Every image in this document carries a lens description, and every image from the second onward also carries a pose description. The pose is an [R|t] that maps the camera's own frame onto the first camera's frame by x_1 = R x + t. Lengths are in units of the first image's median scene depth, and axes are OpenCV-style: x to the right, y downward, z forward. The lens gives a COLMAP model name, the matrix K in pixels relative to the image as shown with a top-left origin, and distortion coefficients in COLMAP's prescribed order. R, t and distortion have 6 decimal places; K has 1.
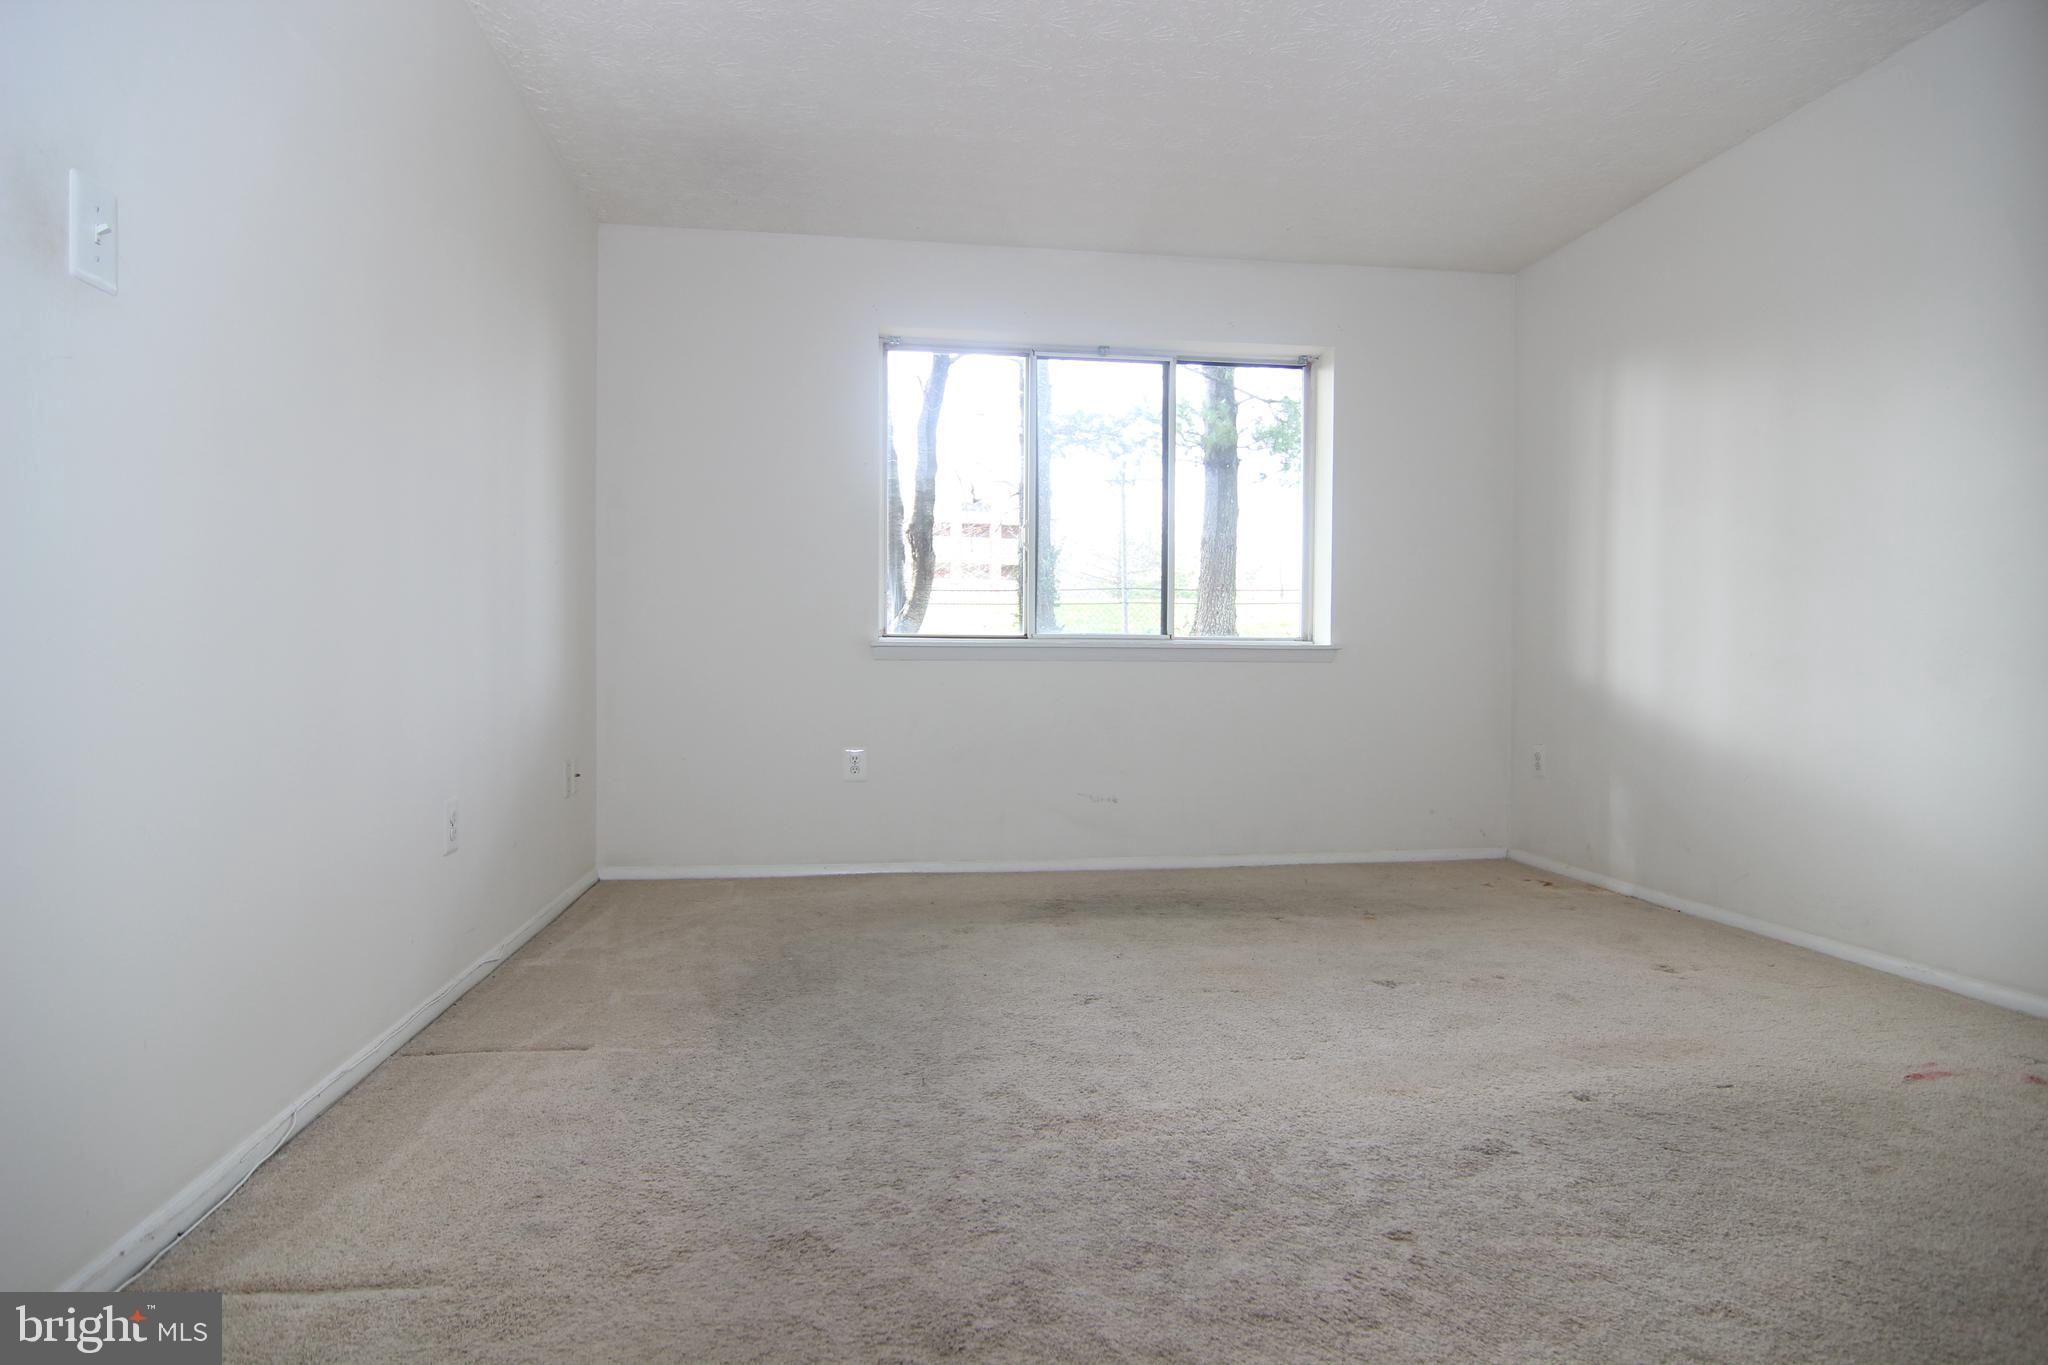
lens RADIAL K [[1154.2, 0, 1032.4], [0, 1154.2, 681.2], [0, 0, 1]] dist [-0.010163, -0.008509]
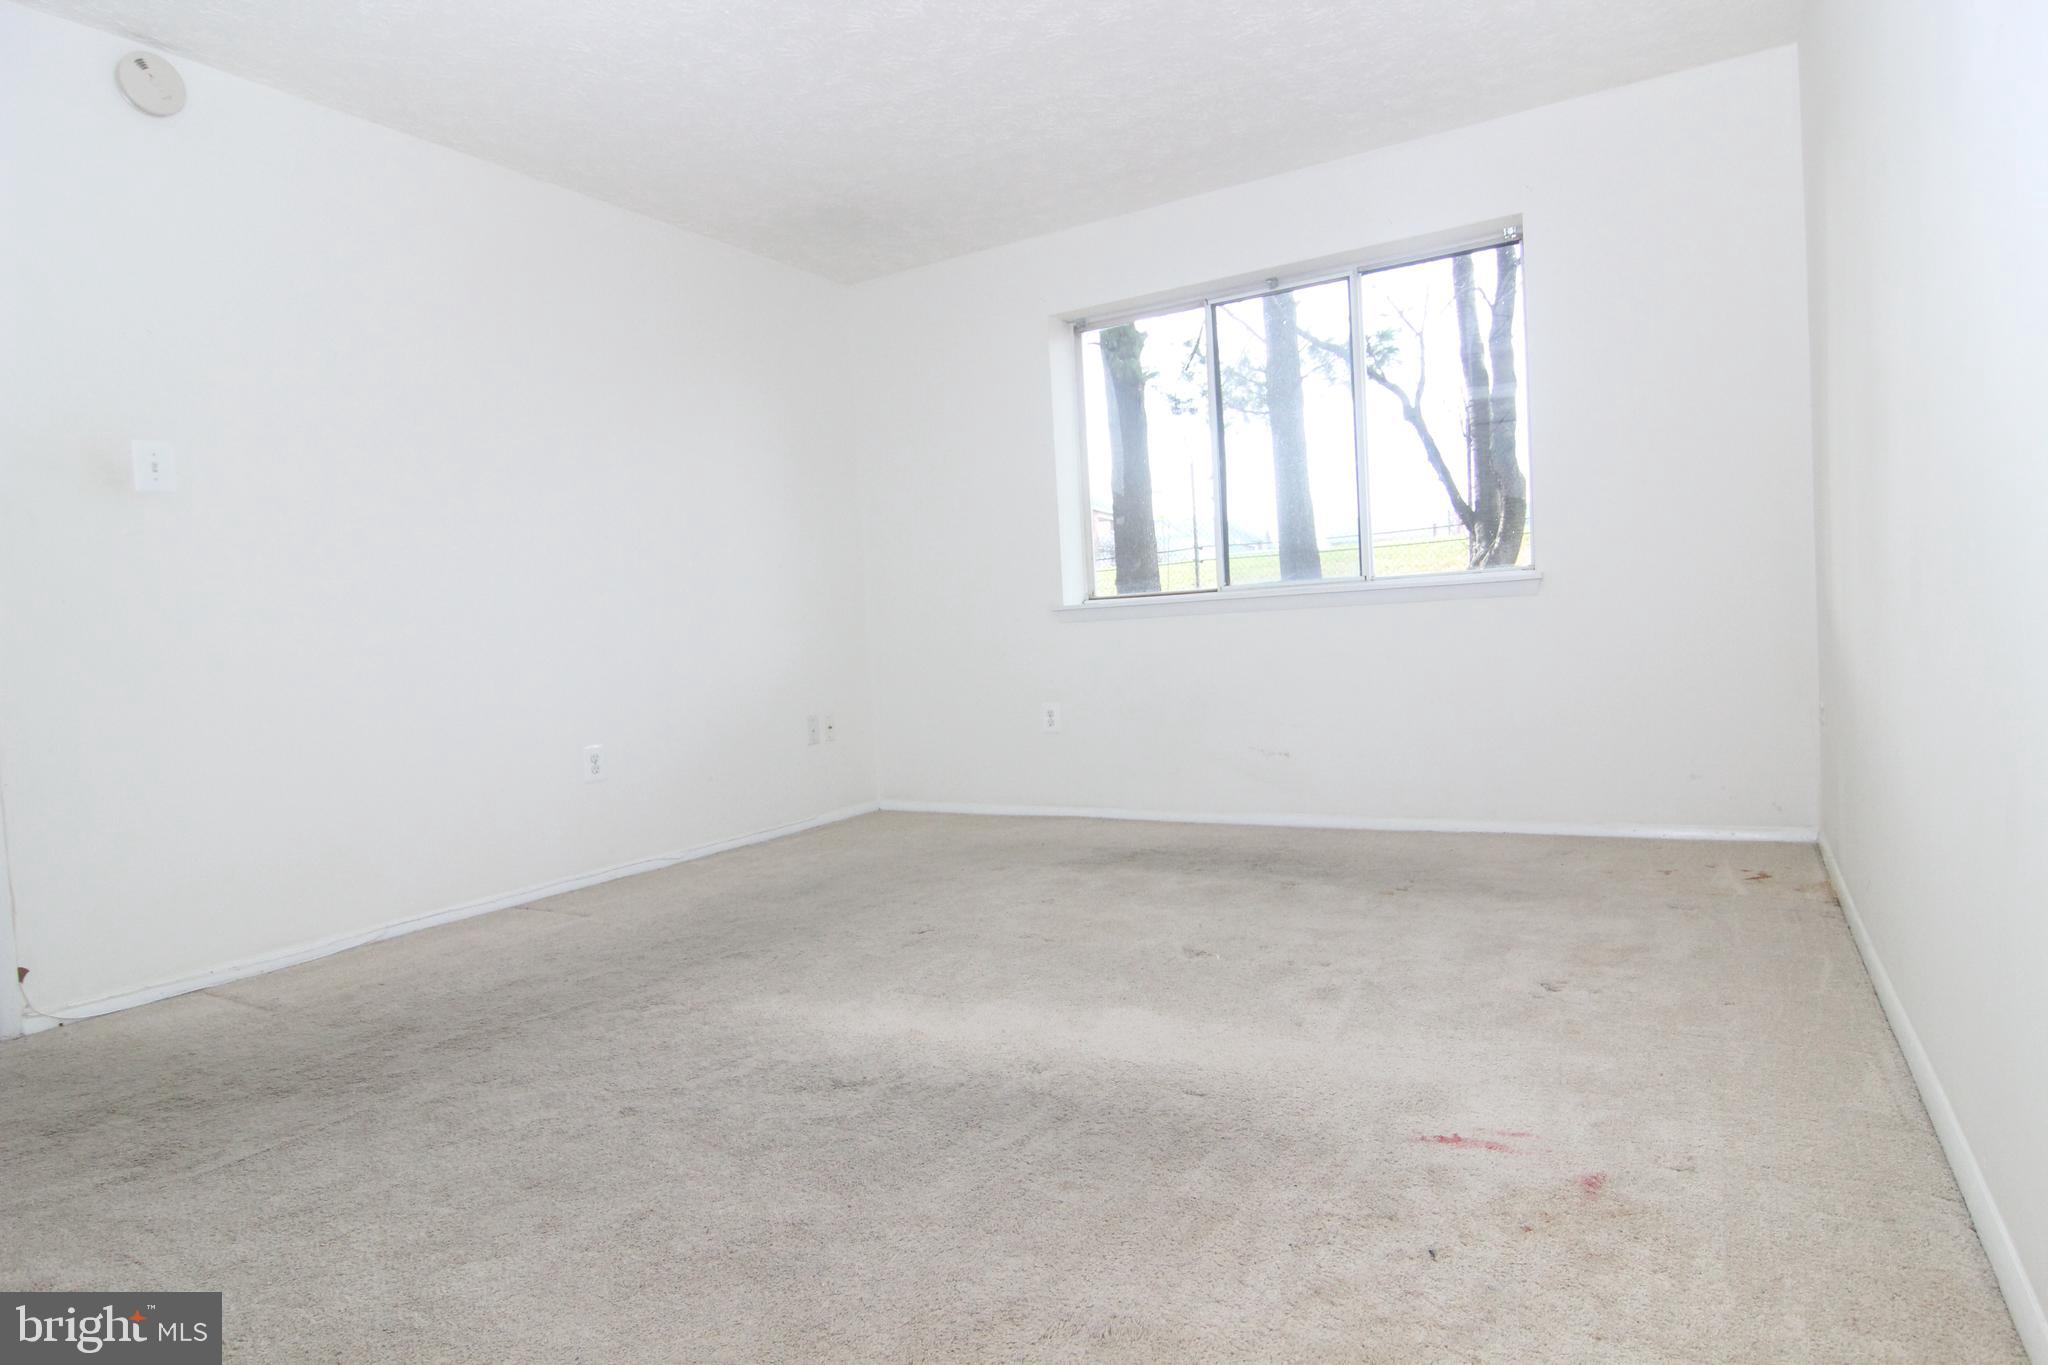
lens RADIAL K [[1154.2, 0, 1020.4], [0, 1154.2, 672.7], [0, 0, 1]] dist [-0.010163, -0.008509]
pose [[0.771457, -0.026794, -0.635718, 0.814169], [0.050992, 0.998503, 0.019794, 0.008253], [0.634235, -0.047687, 0.771668, 0.195617]]
